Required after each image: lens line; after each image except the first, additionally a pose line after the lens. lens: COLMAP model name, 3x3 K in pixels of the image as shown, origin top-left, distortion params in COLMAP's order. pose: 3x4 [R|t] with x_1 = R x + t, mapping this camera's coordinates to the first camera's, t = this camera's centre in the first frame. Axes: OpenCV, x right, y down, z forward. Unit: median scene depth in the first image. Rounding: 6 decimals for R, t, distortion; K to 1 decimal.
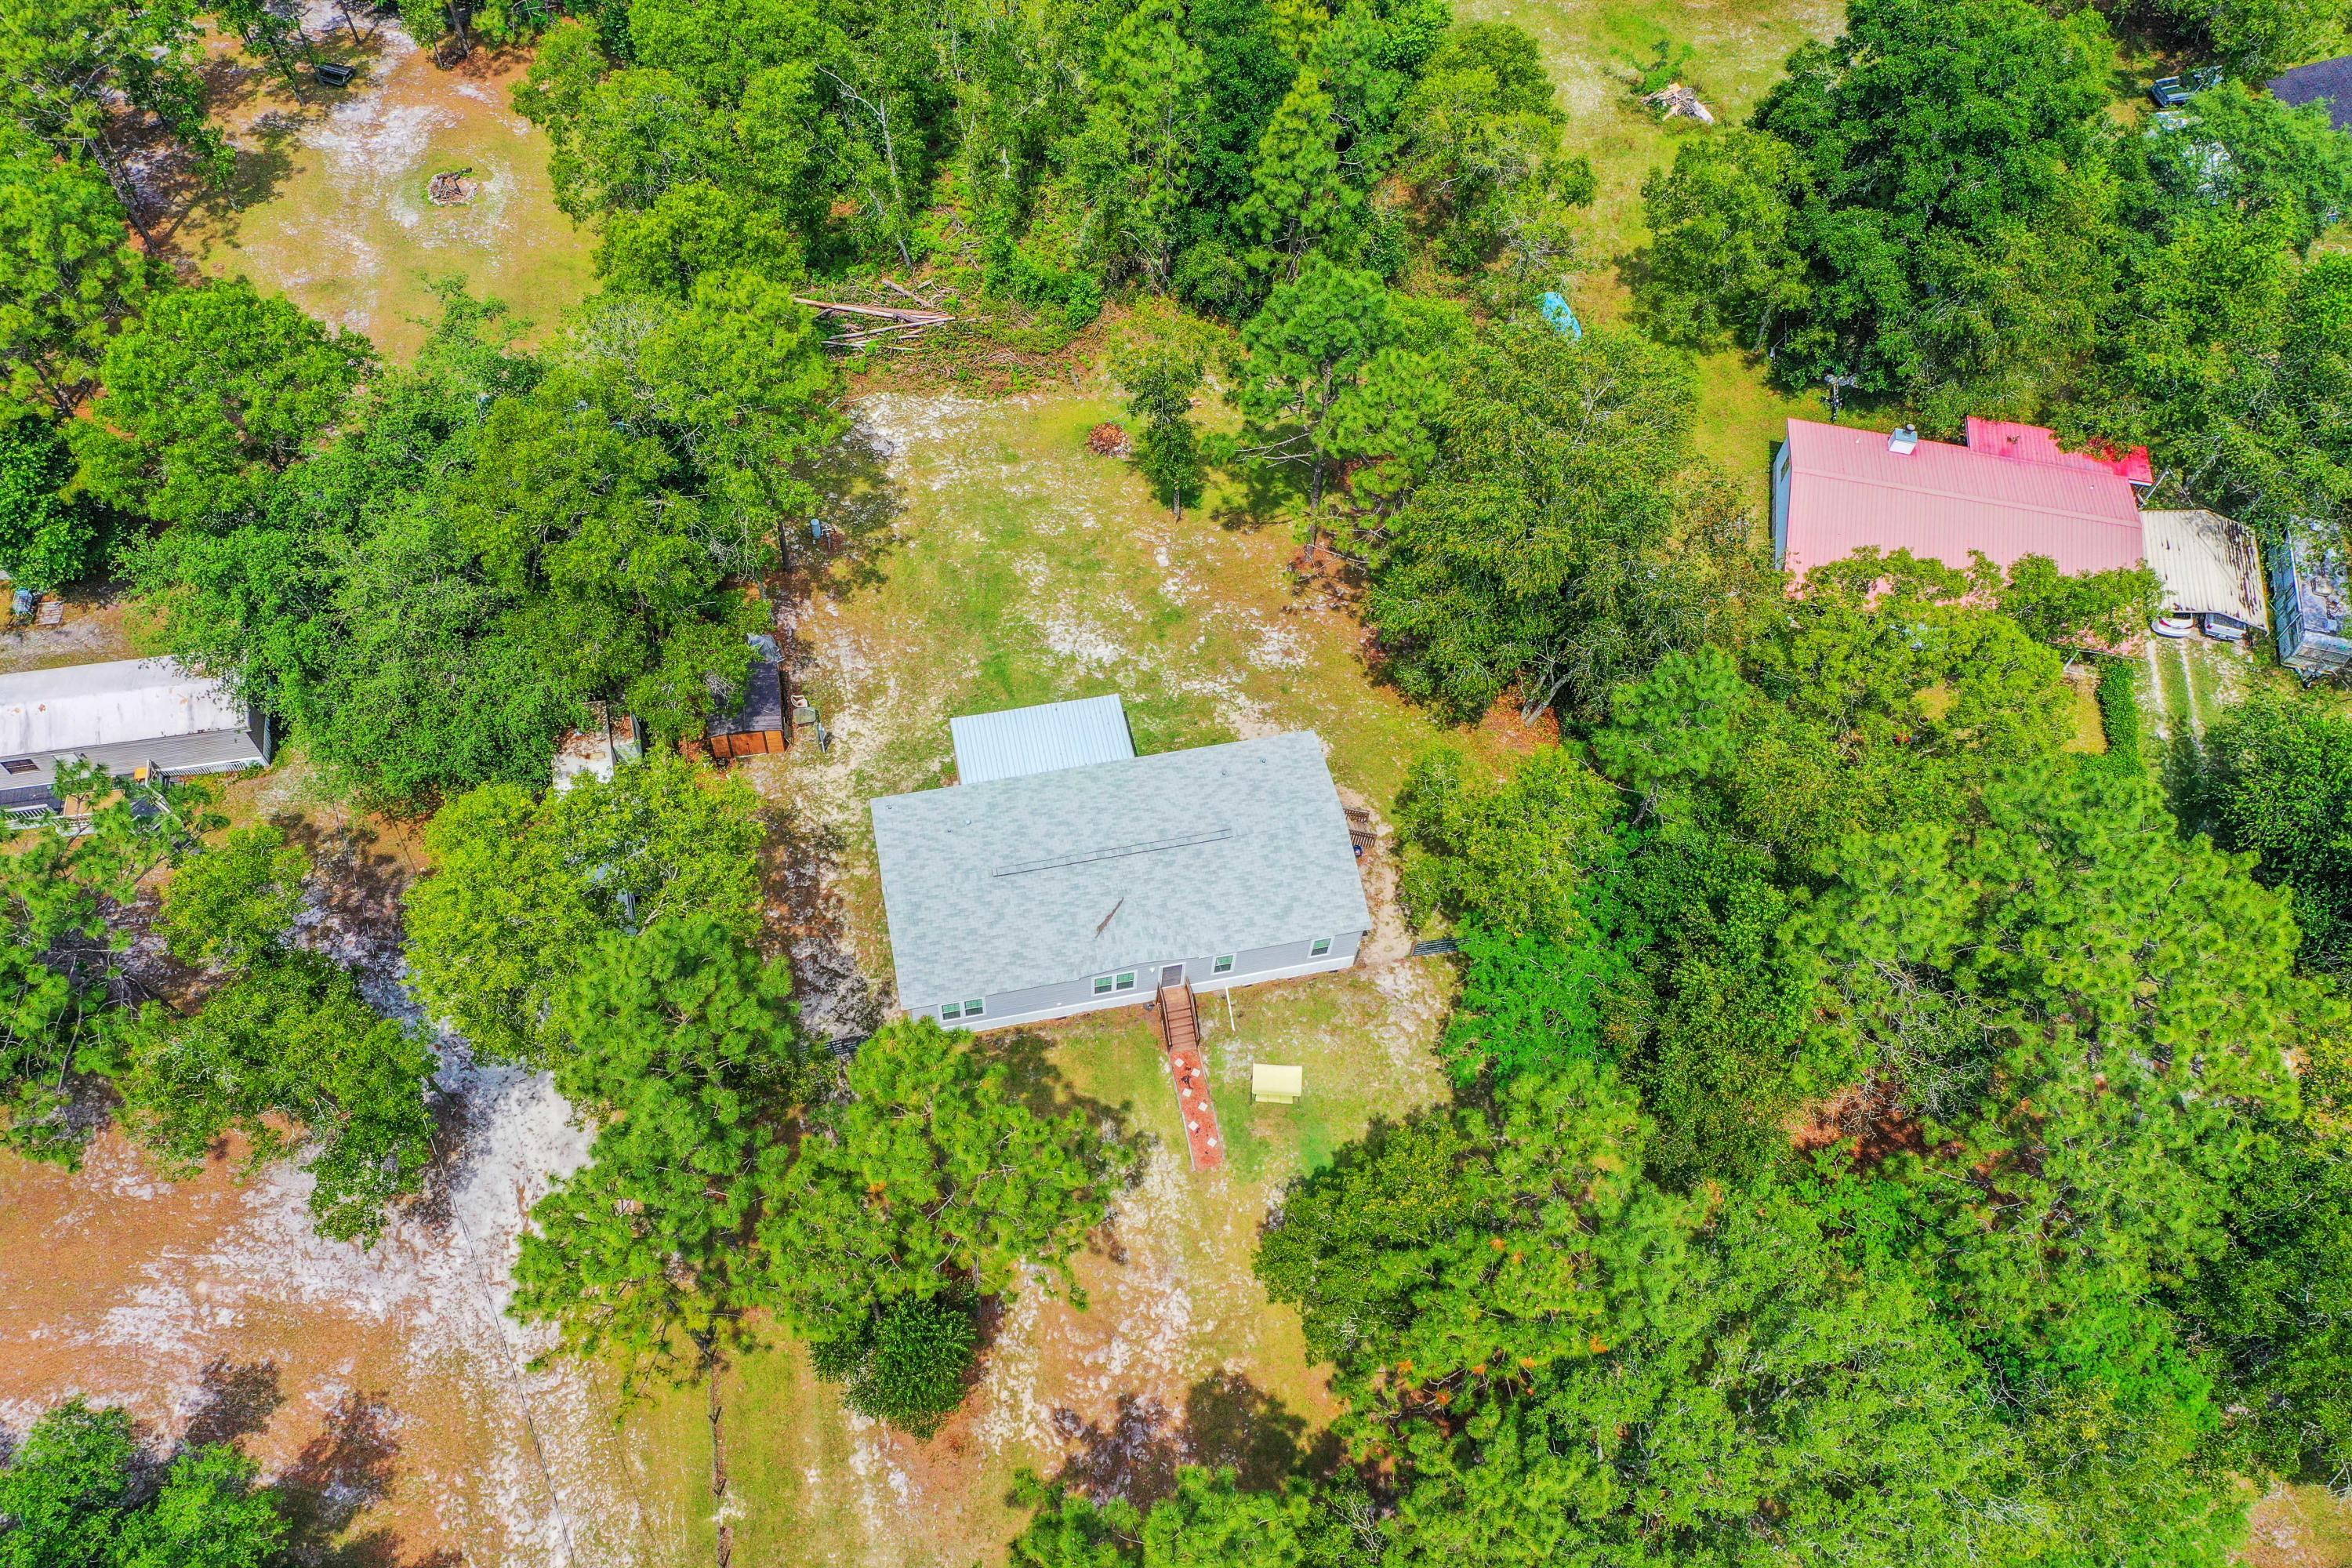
lens RADIAL K [[1849.8, 0, 1176.7], [0, 1849.8, 781.3], [0, 0, 1]] dist [0.019985, 0.000805]
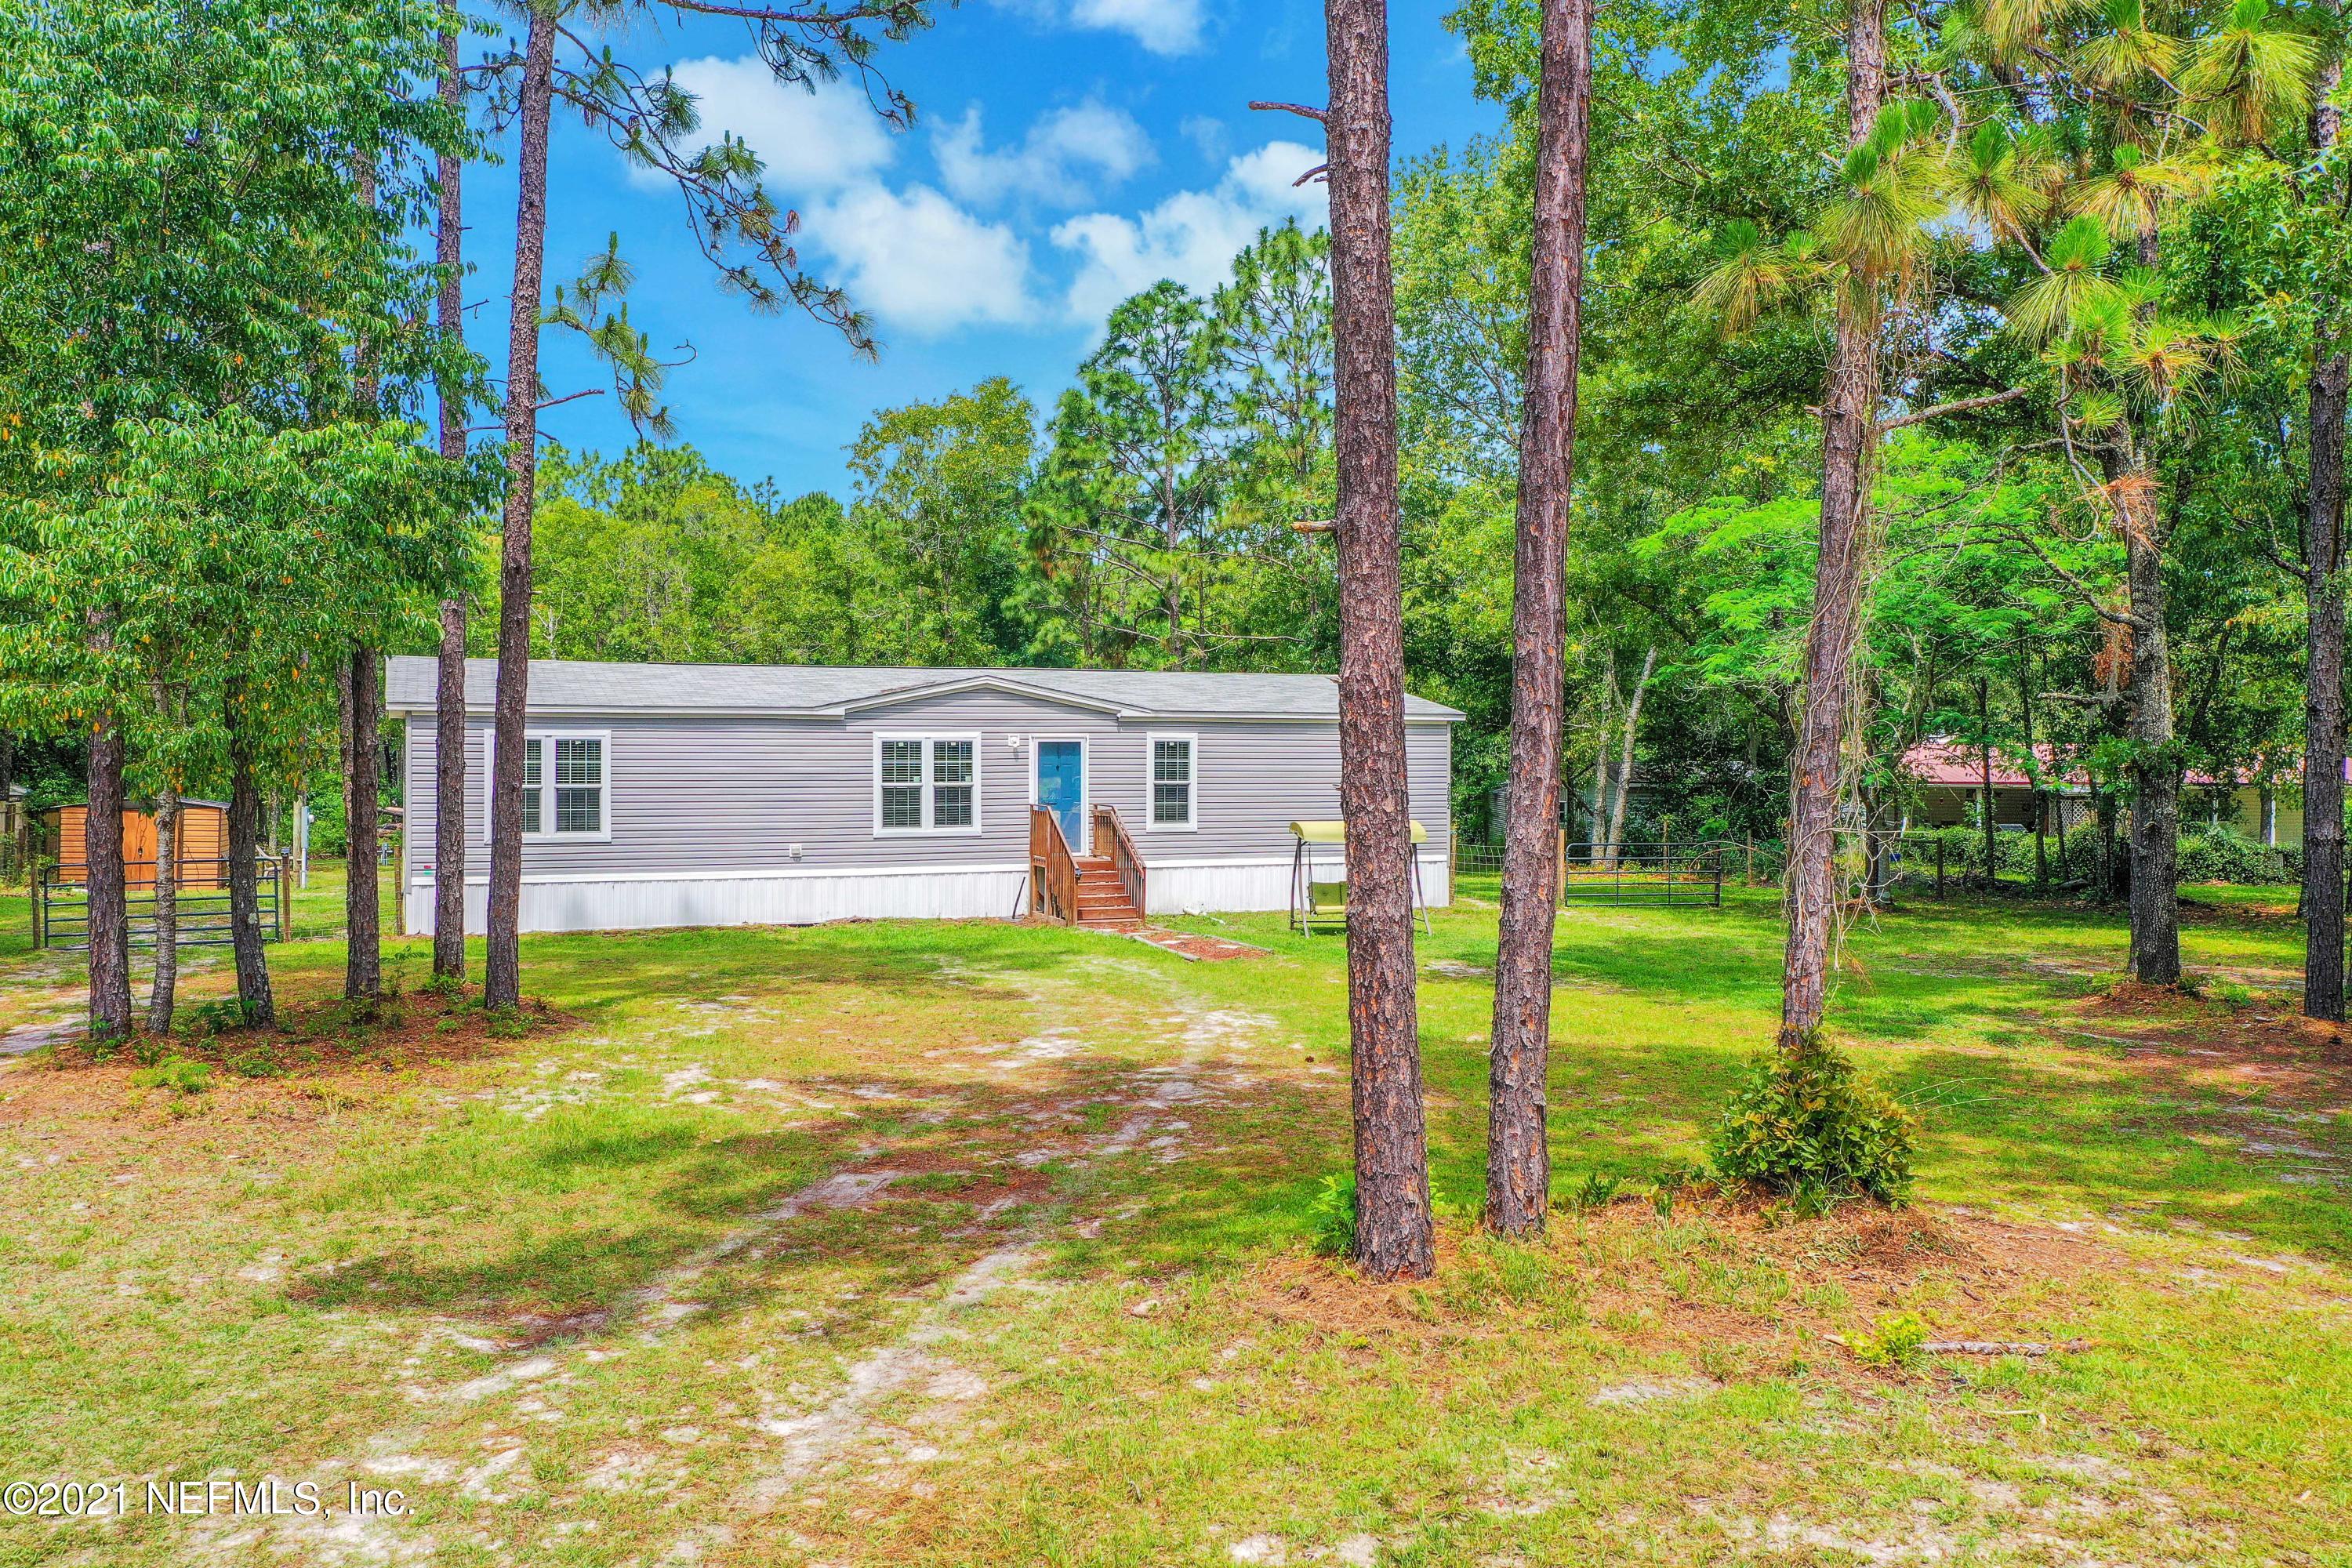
lens RADIAL K [[1849.8, 0, 1167.3], [0, 1849.8, 779.8], [0, 0, 1]] dist [0.019985, 0.000805]
pose [[0.980482, -0.058592, 0.187675, -0.054744], [0.191281, 0.504986, -0.841665, 0.438836], [-0.045459, 0.861137, 0.506337, 0.719808]]
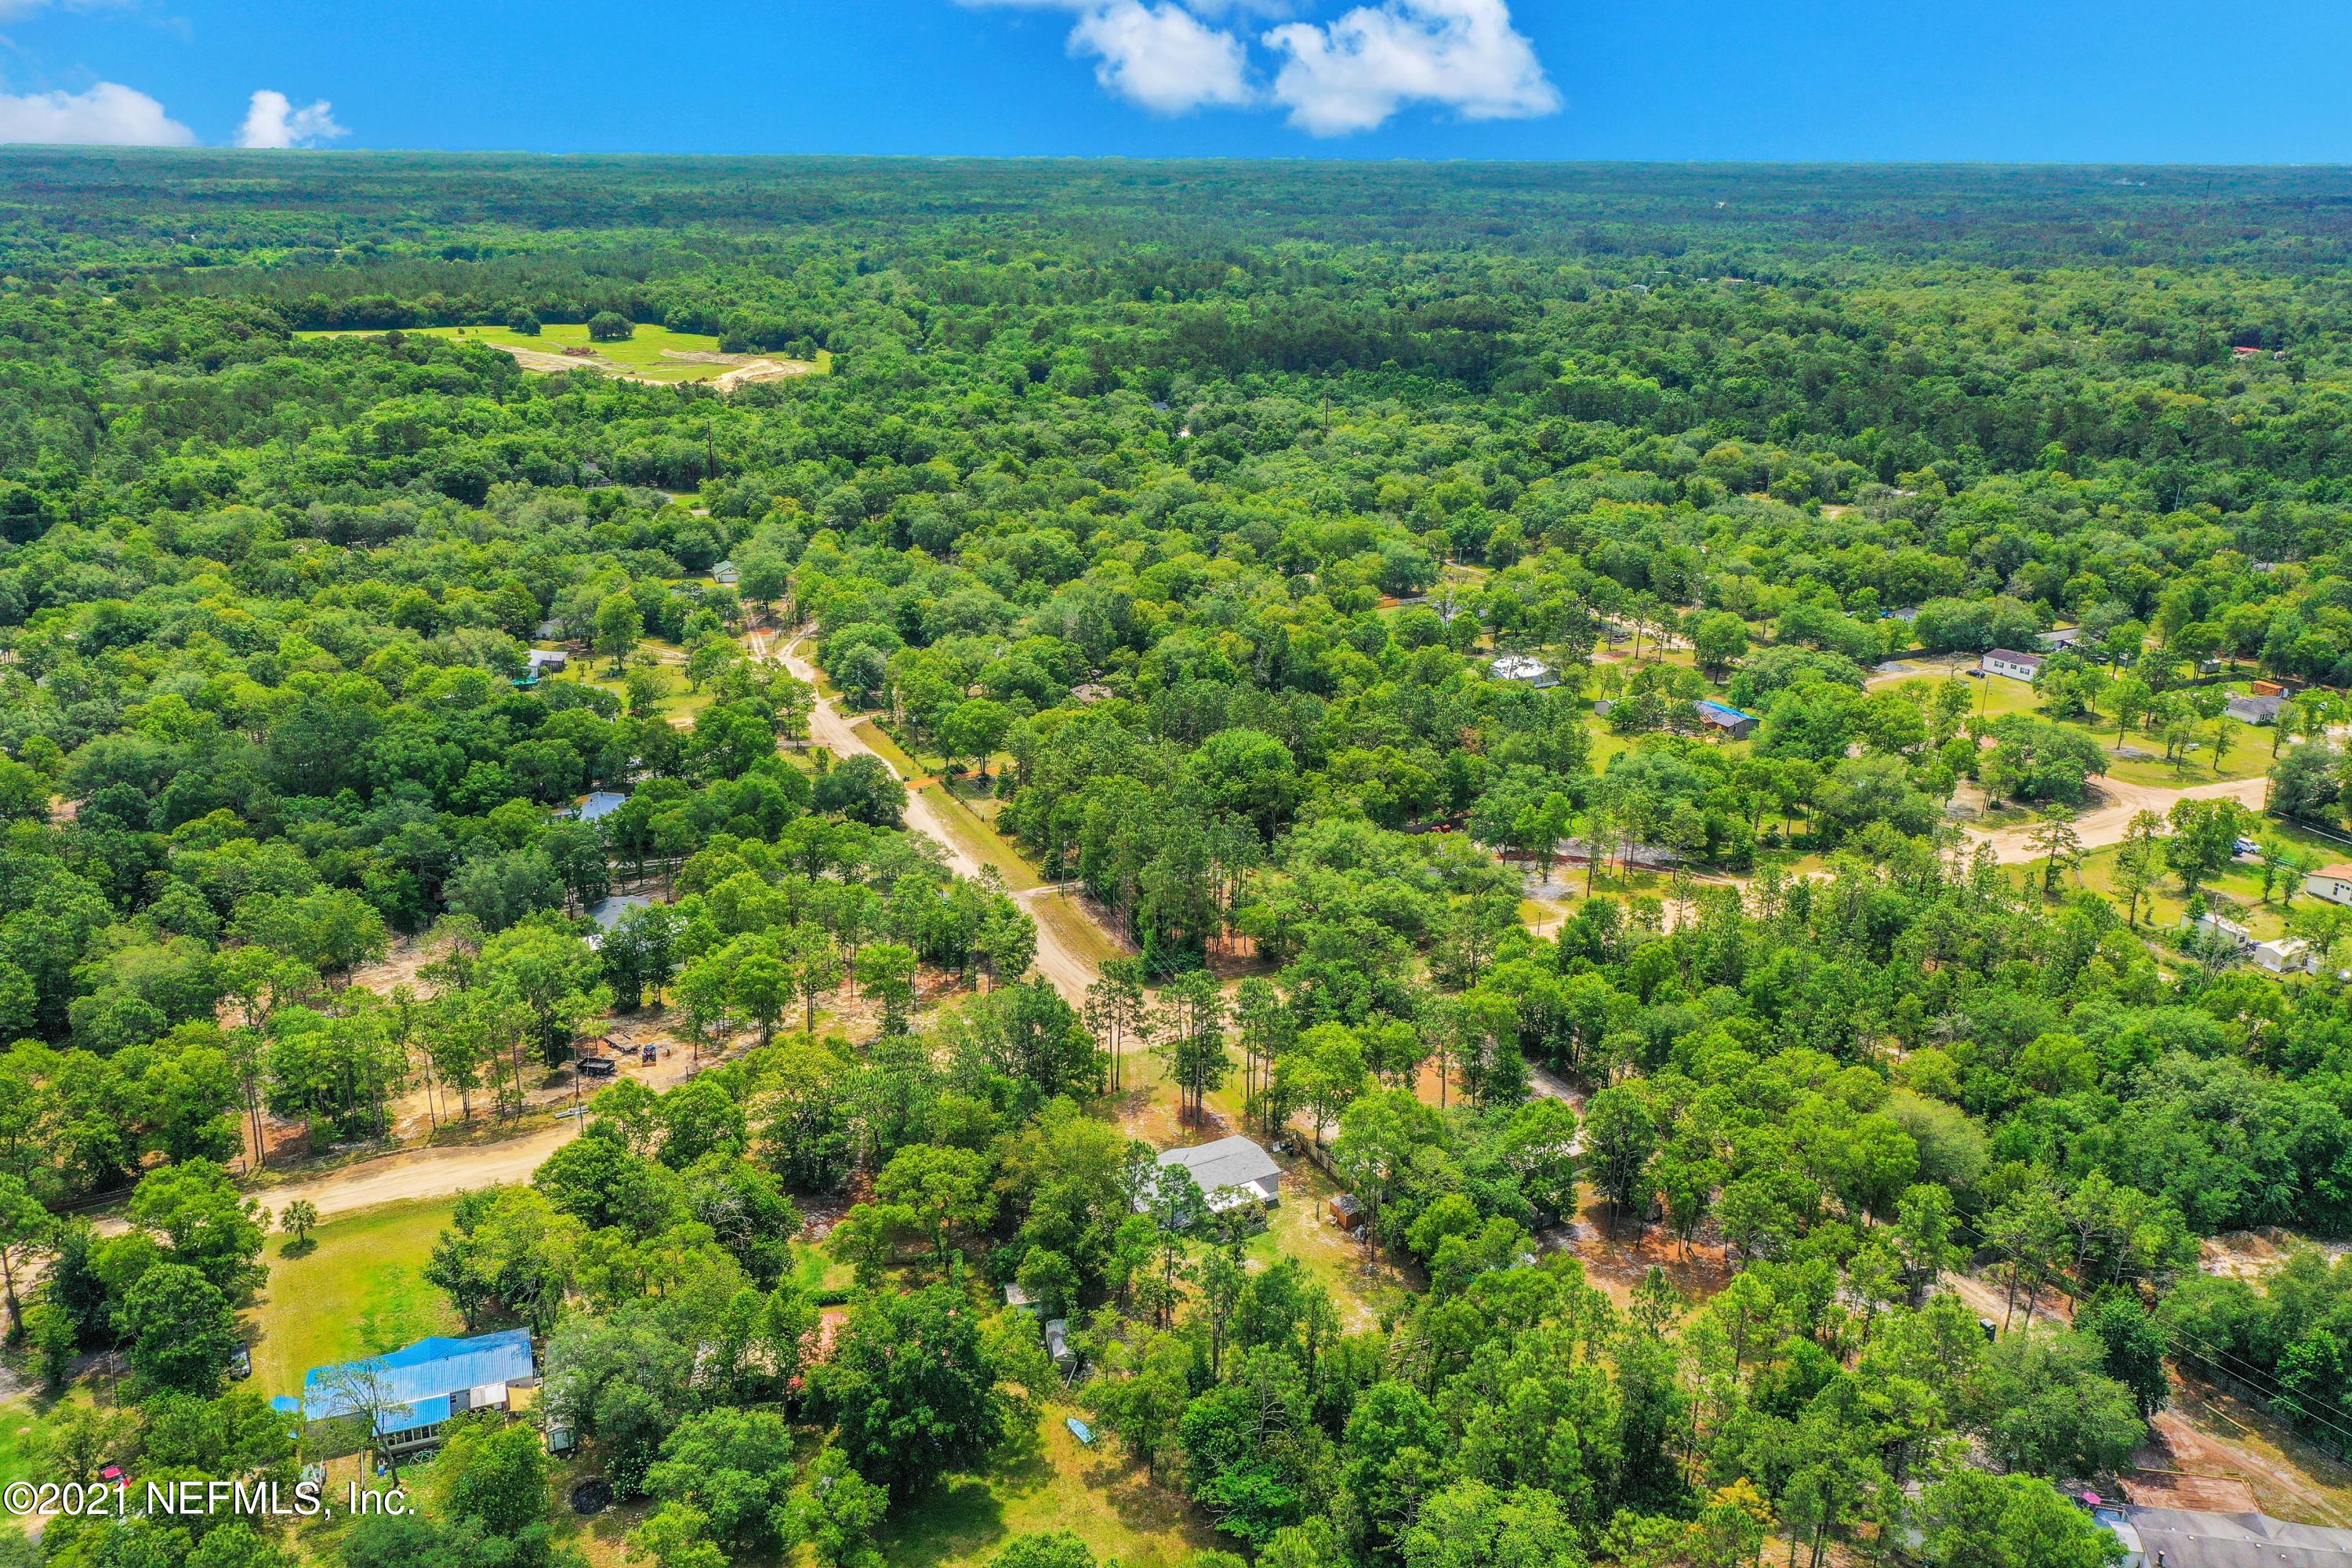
lens RADIAL K [[1849.8, 0, 1172.3], [0, 1849.8, 786.2], [0, 0, 1]] dist [0.019985, 0.000805]
pose [[-0.951613, 0.045105, -0.303969, 0.789960], [-0.287368, 0.219805, 0.932258, -2.588138], [0.108863, 0.974500, -0.196208, 0.916246]]
